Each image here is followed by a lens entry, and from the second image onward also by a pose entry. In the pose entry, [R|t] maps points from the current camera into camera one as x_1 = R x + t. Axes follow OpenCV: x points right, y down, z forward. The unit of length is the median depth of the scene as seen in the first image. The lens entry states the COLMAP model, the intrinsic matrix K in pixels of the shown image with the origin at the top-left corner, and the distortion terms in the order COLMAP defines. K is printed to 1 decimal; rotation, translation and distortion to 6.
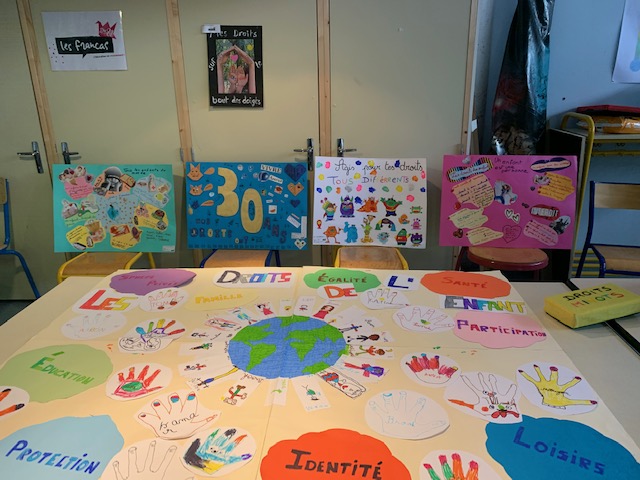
lens RADIAL K [[493.2, 0, 320.9], [0, 493.2, 242.3], [0, 0, 1]] dist [0.025479, -0.035770]
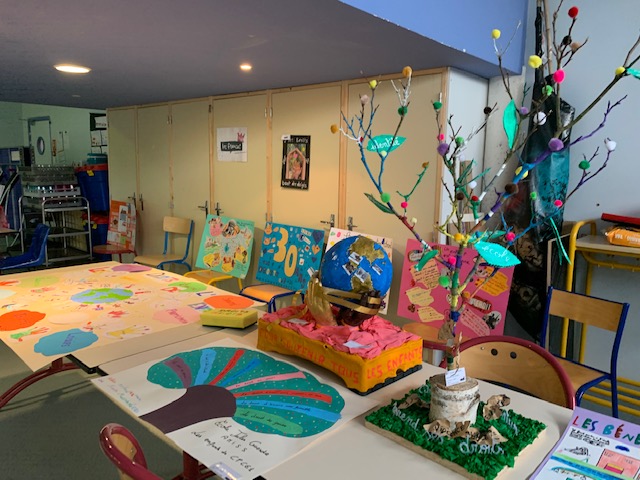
lens RADIAL K [[493.2, 0, 323.6], [0, 493.2, 241.7], [0, 0, 1]] dist [0.025479, -0.035770]
pose [[0.771229, 0.134797, -0.622122, 0.816436], [-0.236264, 0.968127, -0.083124, -0.022970], [0.591088, 0.211093, 0.778495, -0.038694]]
